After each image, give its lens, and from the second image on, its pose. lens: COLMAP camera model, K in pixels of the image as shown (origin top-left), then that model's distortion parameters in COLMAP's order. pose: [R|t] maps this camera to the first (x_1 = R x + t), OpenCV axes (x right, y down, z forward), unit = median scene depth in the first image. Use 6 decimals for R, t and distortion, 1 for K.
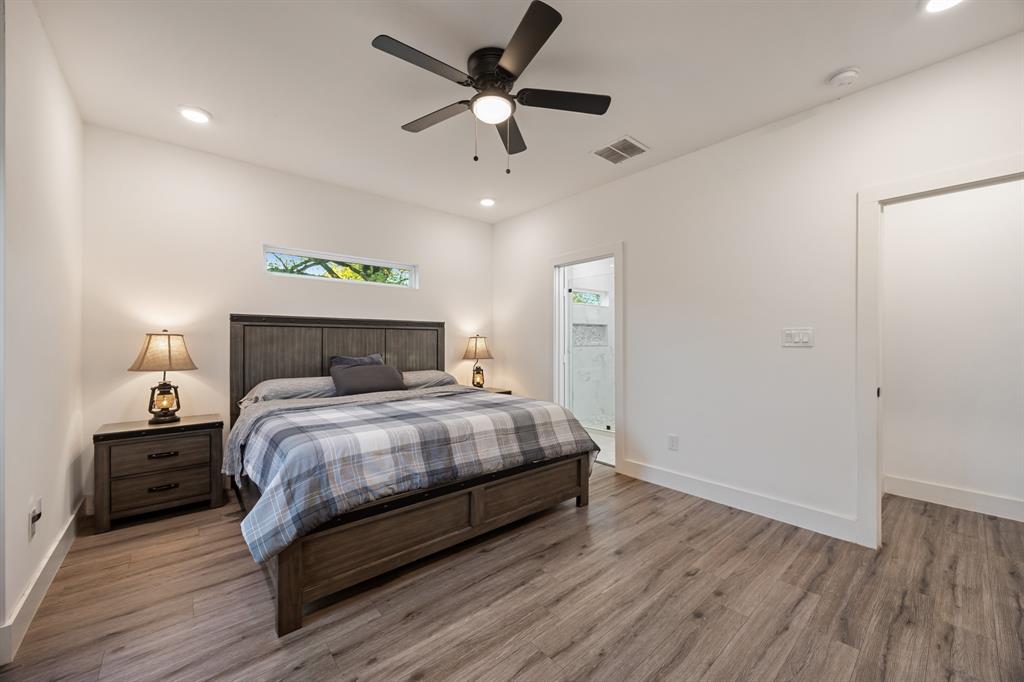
lens RADIAL K [[391.9, 0, 505.7], [0, 391.9, 345.1], [0, 0, 1]] dist [-0.022605, 0.000629]
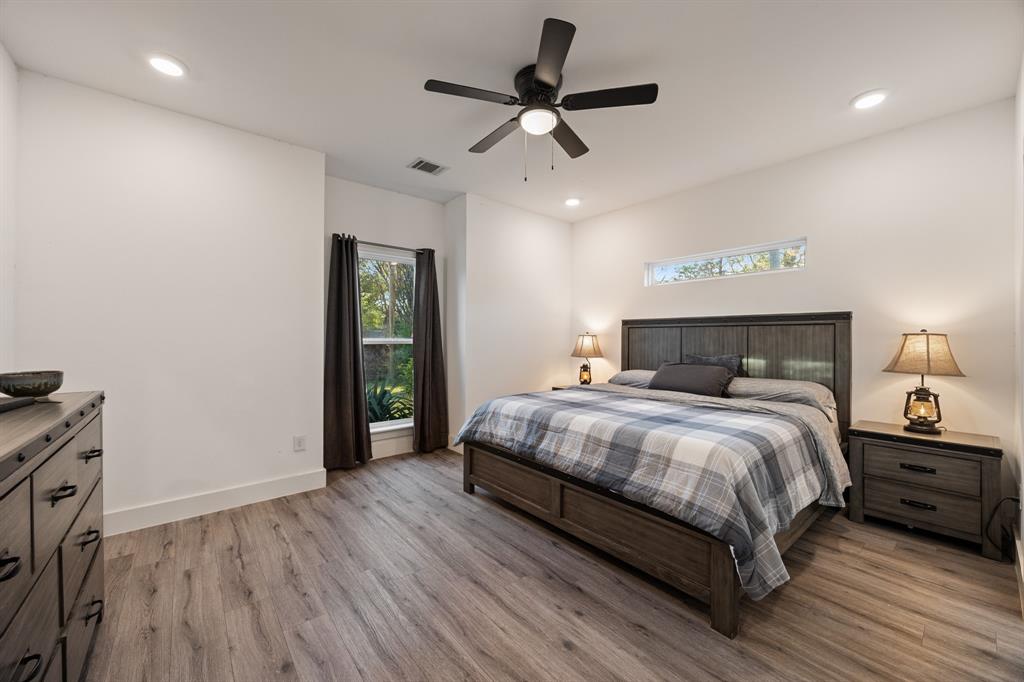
lens RADIAL K [[391.9, 0, 505.0], [0, 391.9, 339.5], [0, 0, 1]] dist [-0.022605, 0.000629]
pose [[-0.028221, -0.000920, -0.999601, 0.675149], [-0.017130, 0.999853, -0.000436, -0.002193], [0.999455, 0.017111, -0.028233, 0.622664]]
